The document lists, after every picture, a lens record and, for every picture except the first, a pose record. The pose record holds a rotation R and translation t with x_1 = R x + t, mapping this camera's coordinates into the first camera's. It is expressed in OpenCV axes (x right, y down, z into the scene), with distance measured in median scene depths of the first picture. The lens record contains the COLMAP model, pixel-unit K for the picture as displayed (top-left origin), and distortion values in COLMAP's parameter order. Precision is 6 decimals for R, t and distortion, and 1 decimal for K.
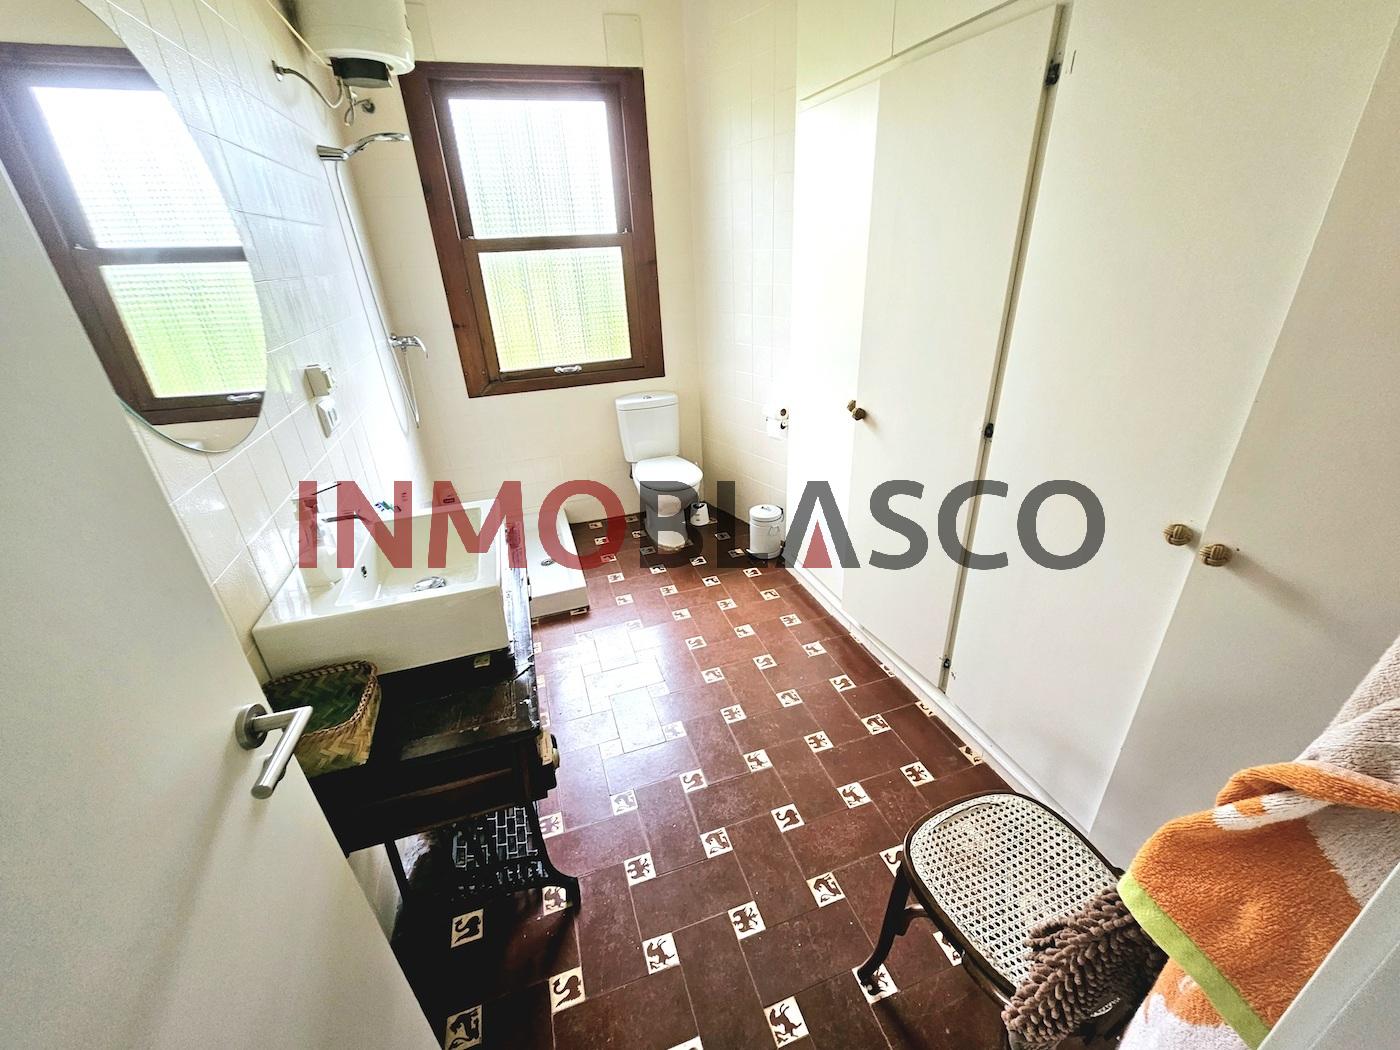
lens RADIAL K [[571.8, 0, 701.7], [0, 571.8, 524.2], [0, 0, 1]] dist [0.000927, 0.000219]
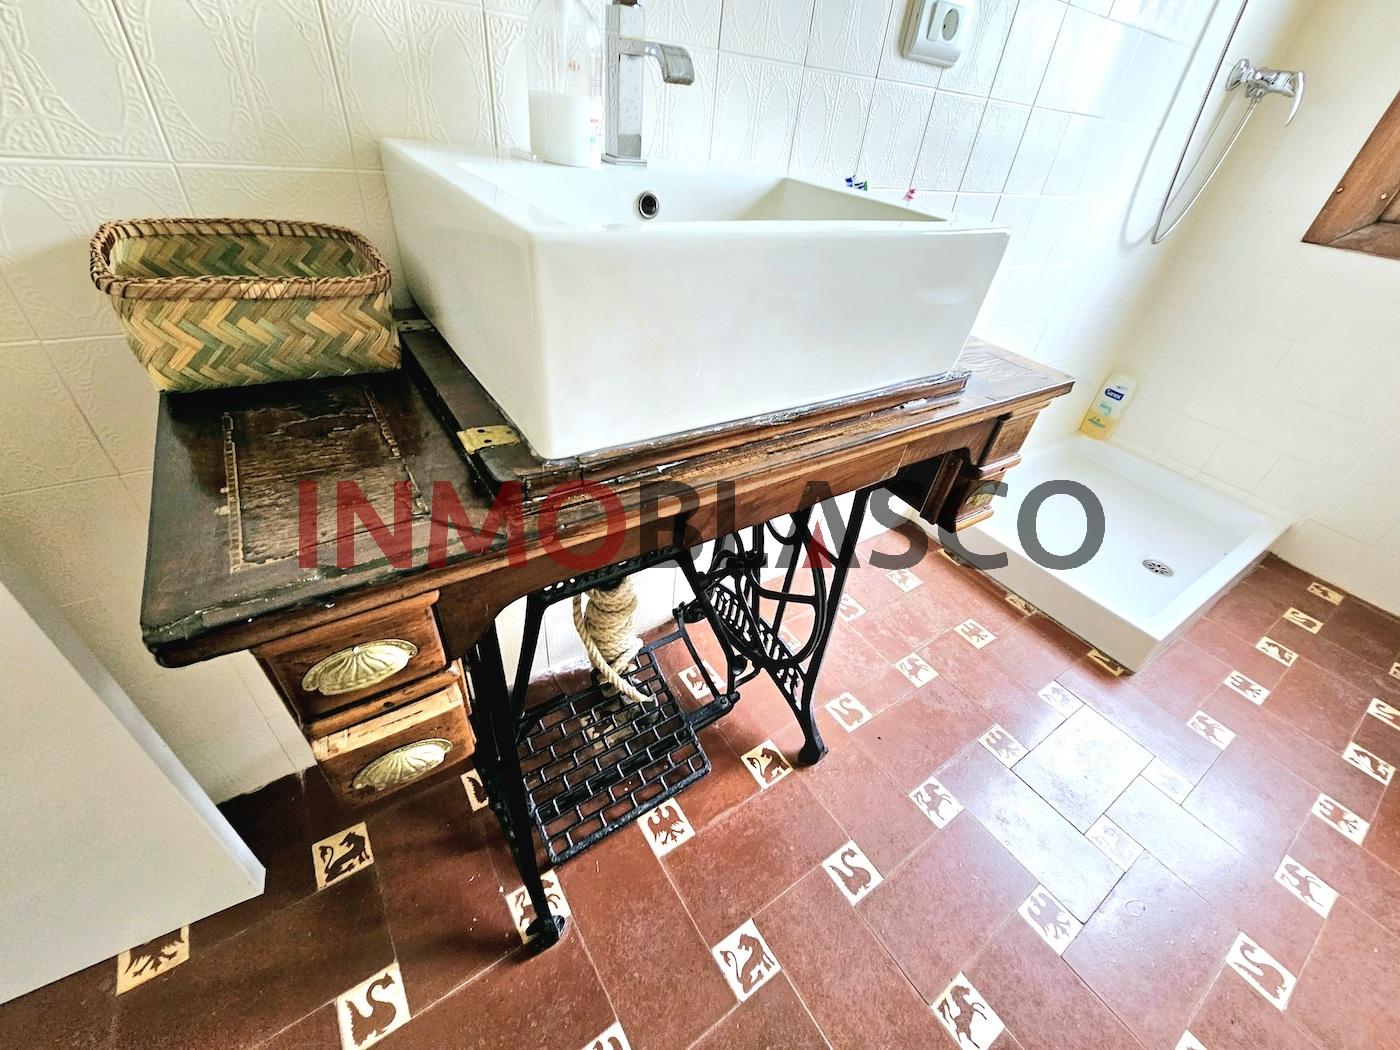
lens RADIAL K [[571.8, 0, 705.0], [0, 571.8, 522.5], [0, 0, 1]] dist [0.000927, 0.000219]
pose [[0.271426, 0.627666, -0.729632, -0.017293], [-0.516129, 0.734793, 0.440103, 0.020258], [0.812366, 0.257129, 0.523398, 0.405875]]
